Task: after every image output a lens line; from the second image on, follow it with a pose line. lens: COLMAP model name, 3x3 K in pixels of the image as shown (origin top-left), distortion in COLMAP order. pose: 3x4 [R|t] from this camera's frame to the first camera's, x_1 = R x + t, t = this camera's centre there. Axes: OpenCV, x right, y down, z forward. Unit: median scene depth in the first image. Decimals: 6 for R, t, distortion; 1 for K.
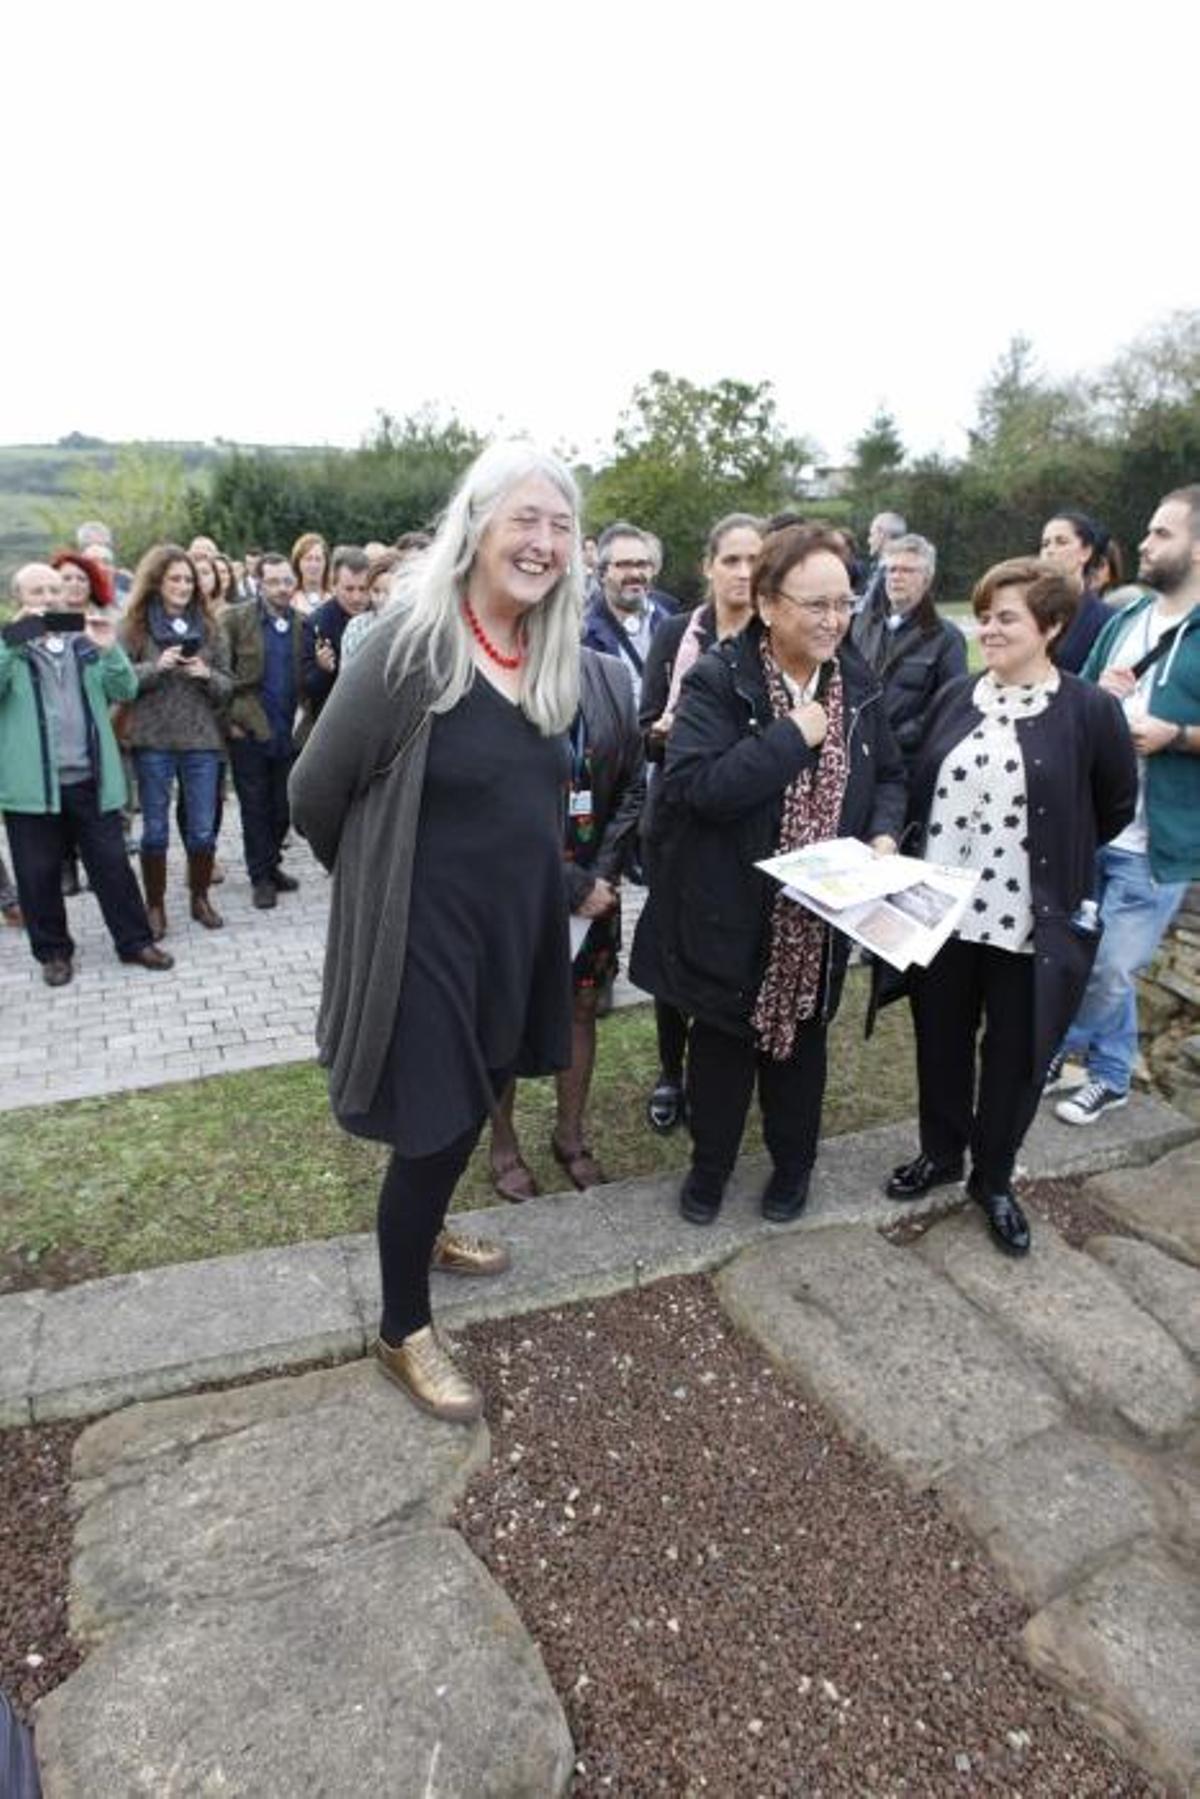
lens RADIAL K [[1037.8, 0, 599.4], [0, 1037.8, 905.1], [0, 0, 1]] dist [-0.072862, 0.052393]
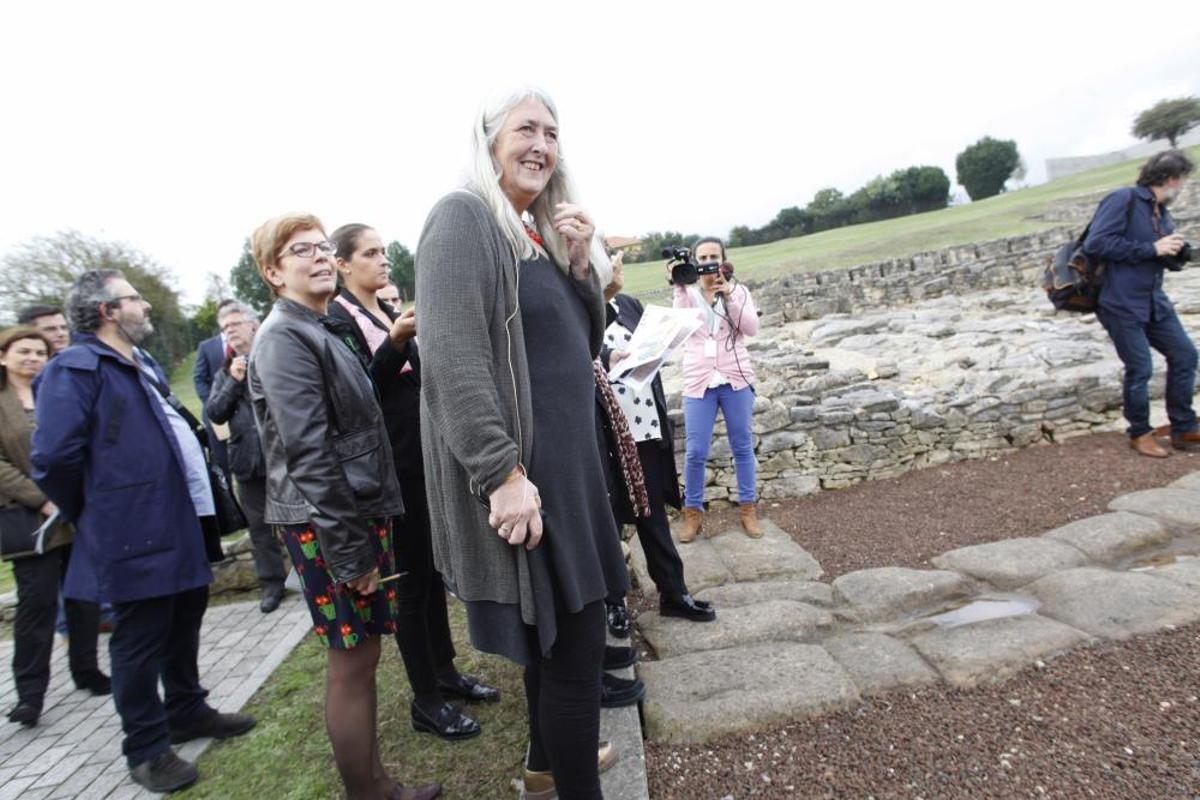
lens RADIAL K [[692.2, 0, 600.5], [0, 692.2, 404.5], [0, 0, 1]] dist [-0.072862, 0.052393]
pose [[0.370924, -0.167258, 0.913477, -0.185409], [0.441150, 0.897311, -0.014834, -0.007545], [-0.817192, 0.408482, 0.406620, 0.164812]]
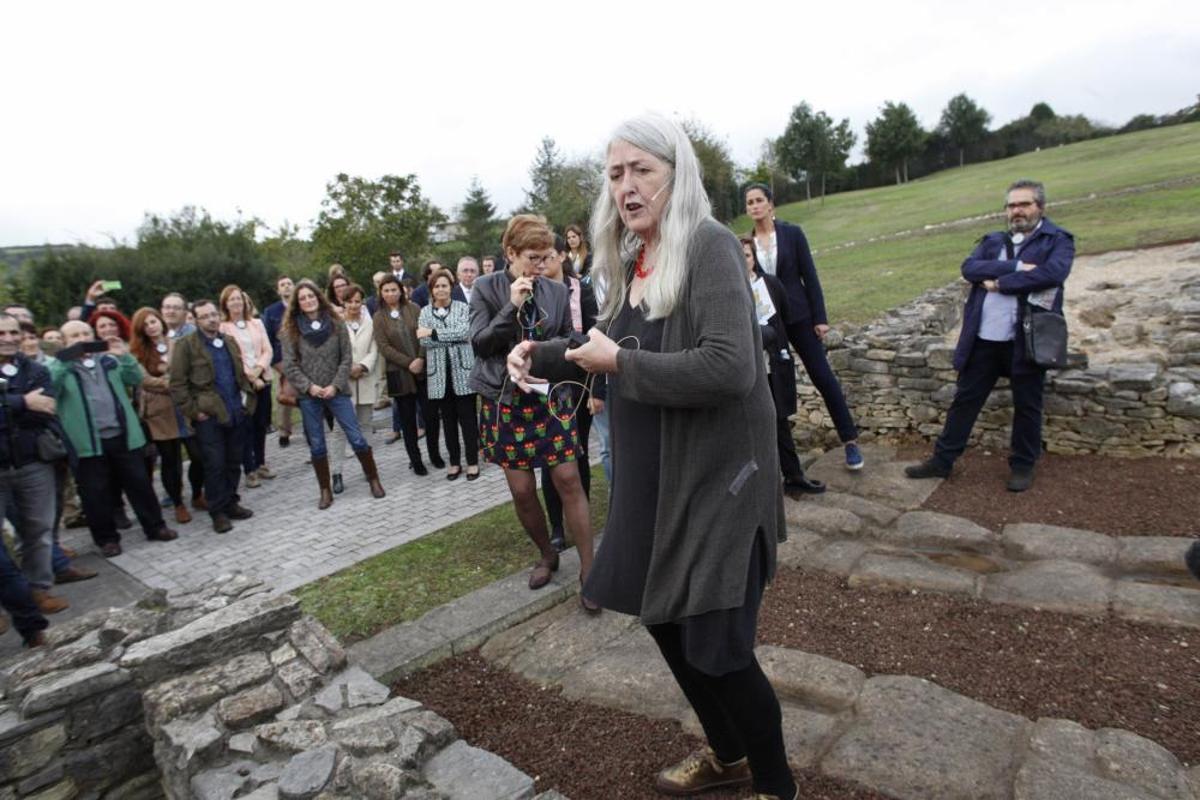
lens RADIAL K [[692.2, 0, 601.5], [0, 692.2, 402.2], [0, 0, 1]] dist [-0.072862, 0.052393]
pose [[0.905969, -0.186664, 0.379969, -0.173146], [0.240830, 0.965407, -0.099950, 0.051107], [-0.348168, 0.182059, 0.919583, -0.127409]]
